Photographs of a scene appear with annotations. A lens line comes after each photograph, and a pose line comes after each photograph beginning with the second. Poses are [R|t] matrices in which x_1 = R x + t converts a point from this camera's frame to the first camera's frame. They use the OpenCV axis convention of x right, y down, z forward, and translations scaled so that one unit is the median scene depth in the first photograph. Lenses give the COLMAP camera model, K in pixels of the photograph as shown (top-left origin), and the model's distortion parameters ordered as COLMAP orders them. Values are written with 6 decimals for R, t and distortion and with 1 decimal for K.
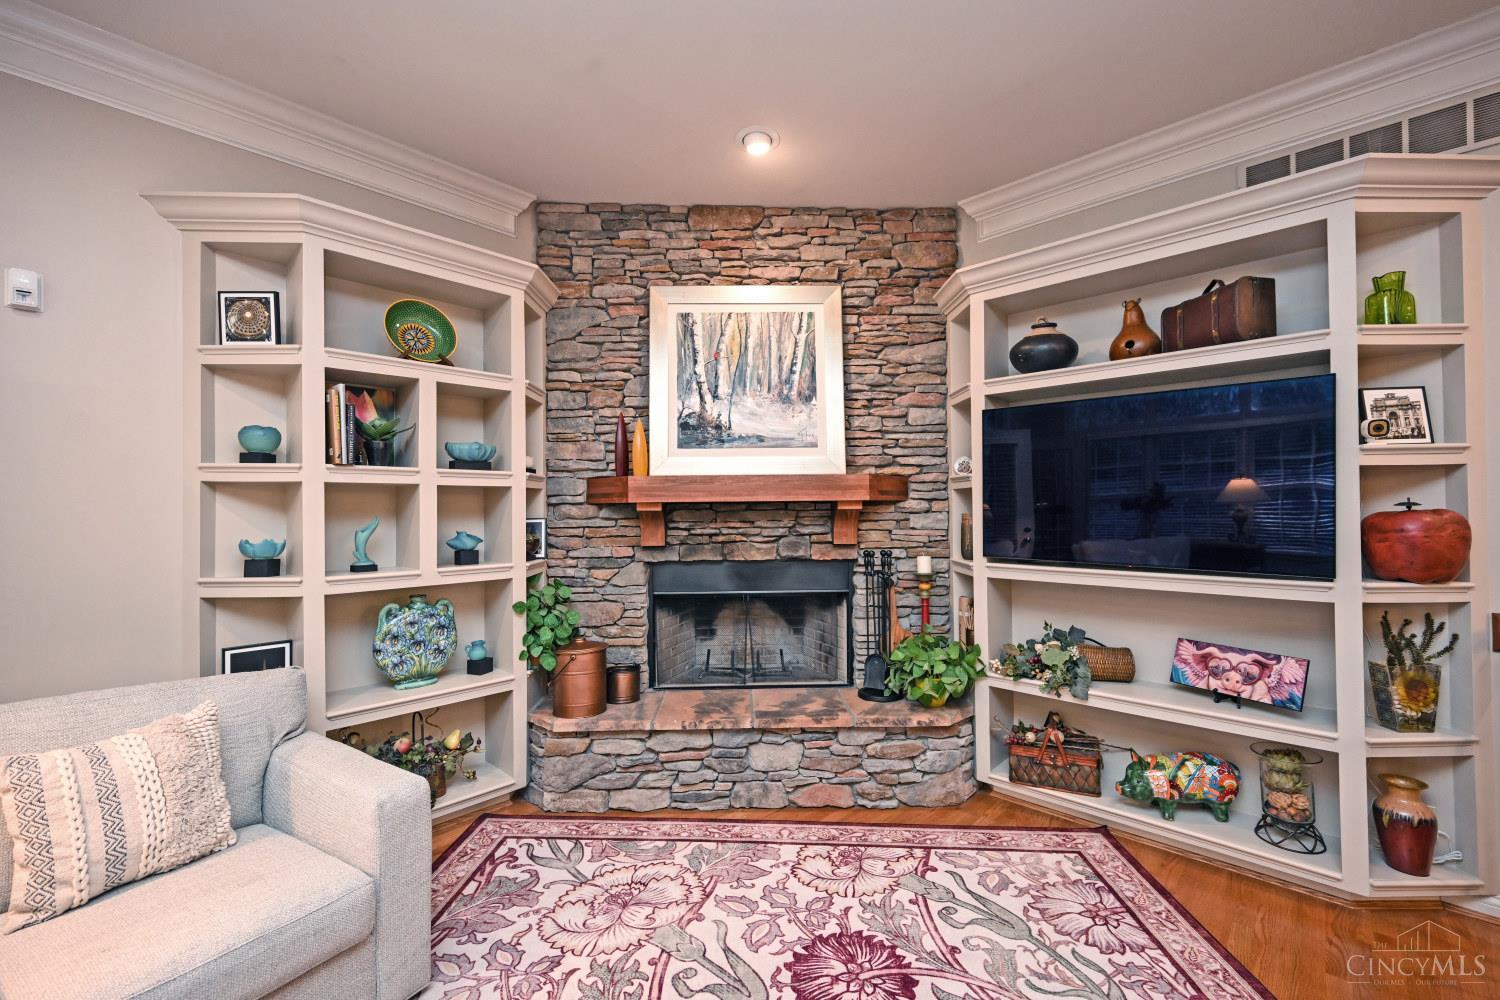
lens RADIAL K [[601.4, 0, 758.4], [0, 601.4, 501.0], [0, 0, 1]] dist [0.003635, -0.000761]
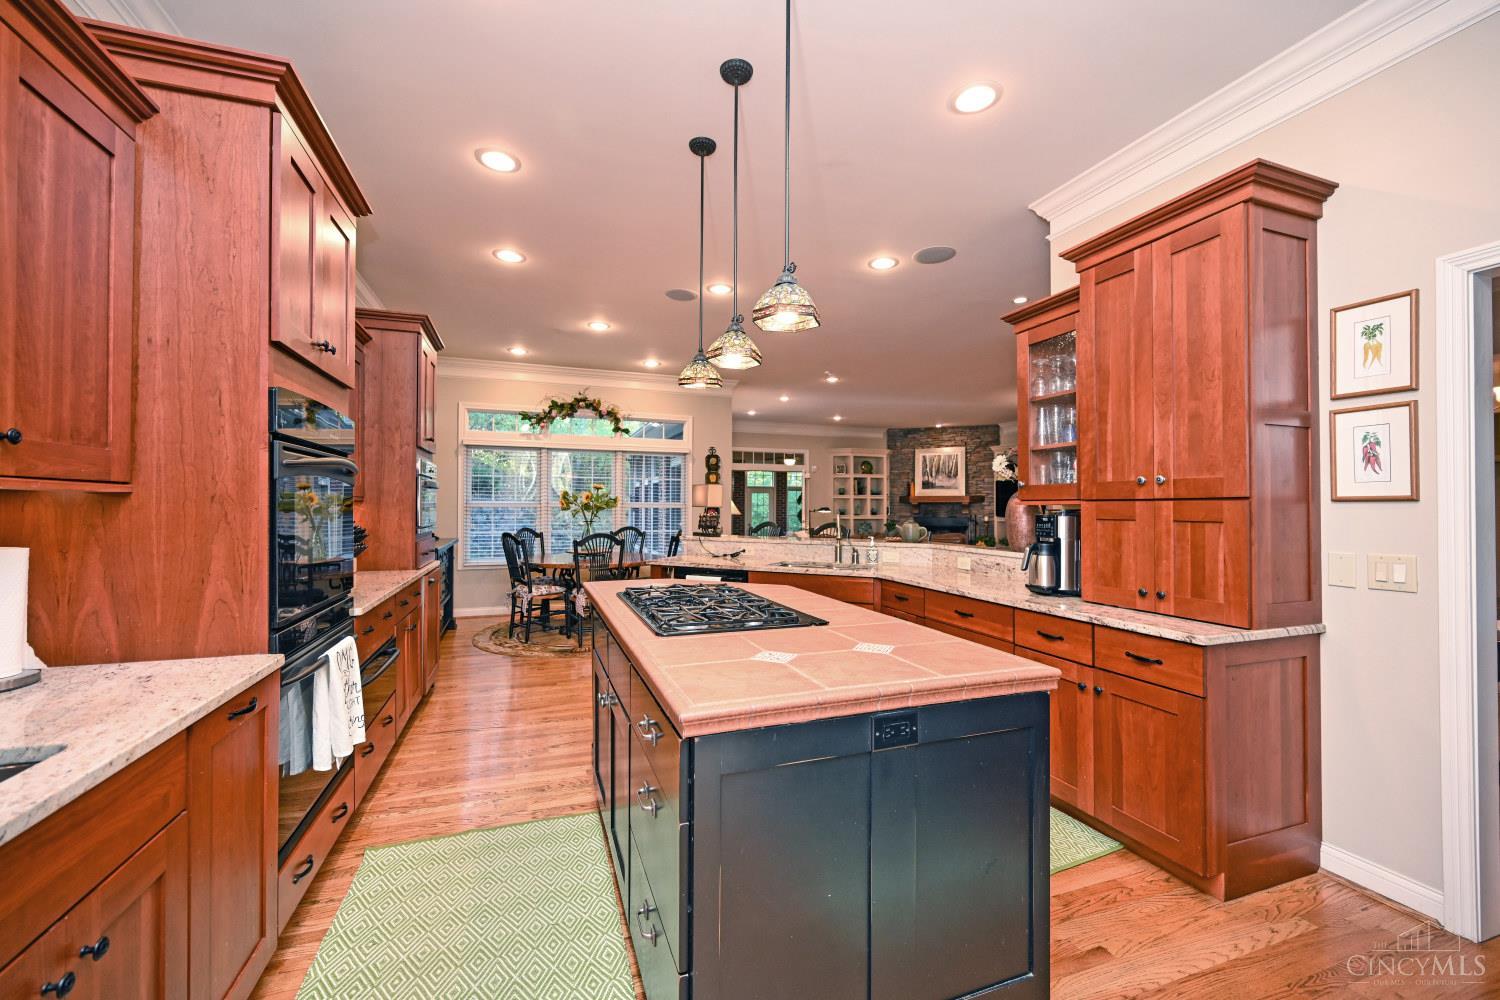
lens RADIAL K [[601.4, 0, 750.7], [0, 601.4, 499.9], [0, 0, 1]] dist [0.003635, -0.000761]
pose [[0.892988, 0.007091, -0.450024, 0.675453], [-0.004222, 0.999964, 0.007380, -0.039835], [0.450060, -0.004690, 0.892986, -3.212574]]
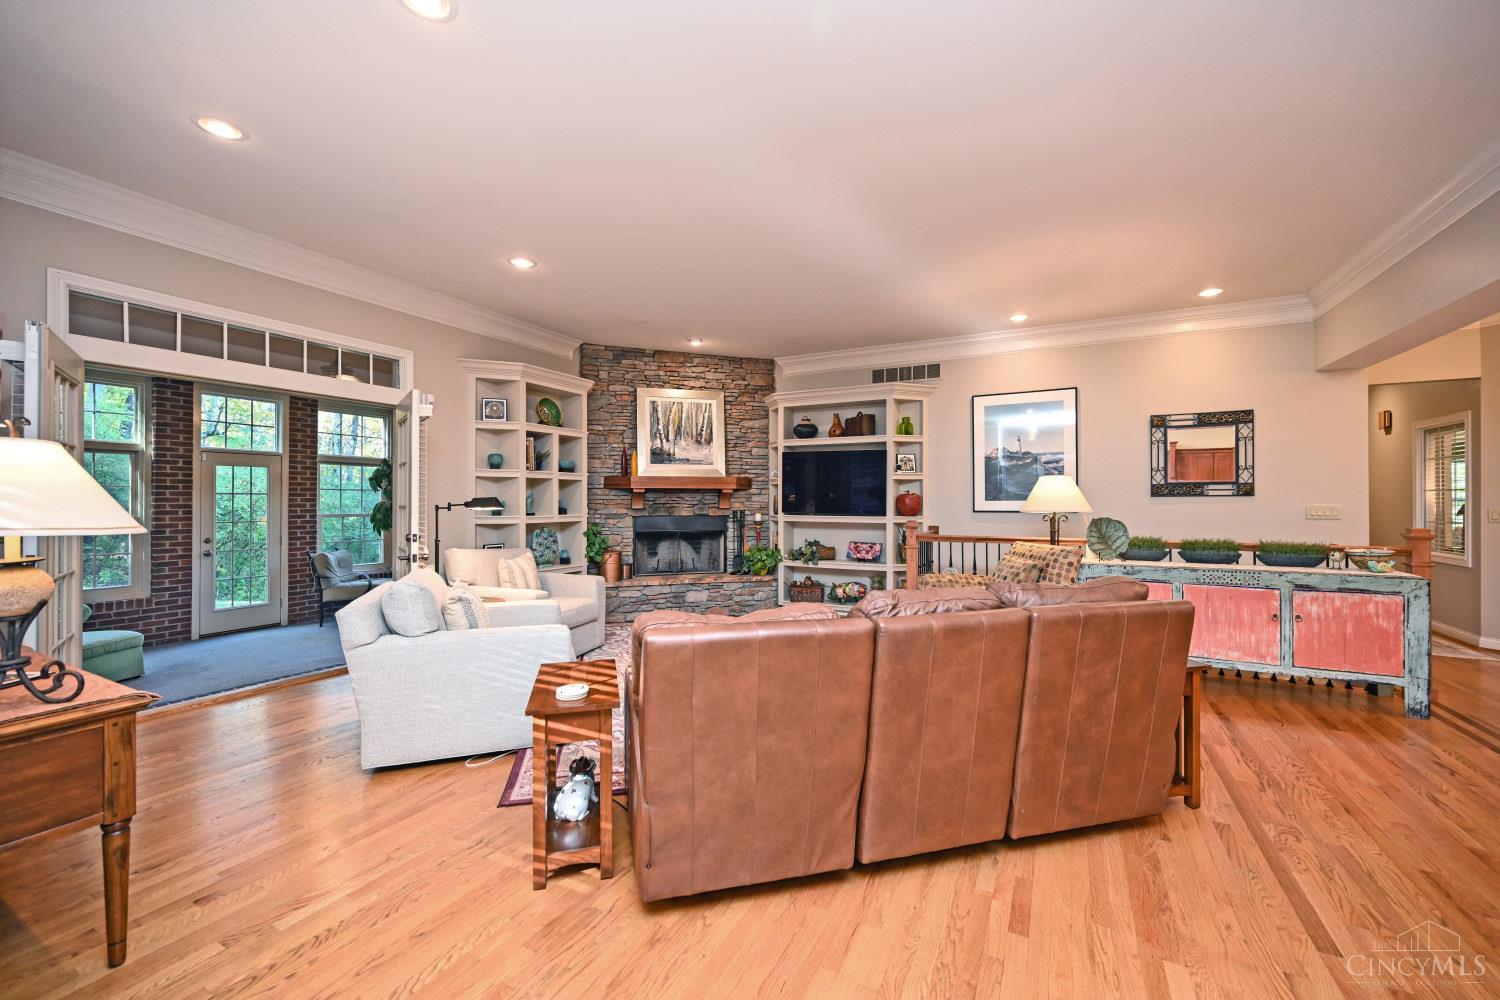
lens RADIAL K [[601.4, 0, 754.6], [0, 601.4, 496.4], [0, 0, 1]] dist [0.003635, -0.000761]
pose [[0.961239, 0.011256, 0.275485, -0.372018], [-0.012335, 0.999922, 0.002183, 0.022160], [-0.275439, -0.005496, 0.961303, -1.205511]]
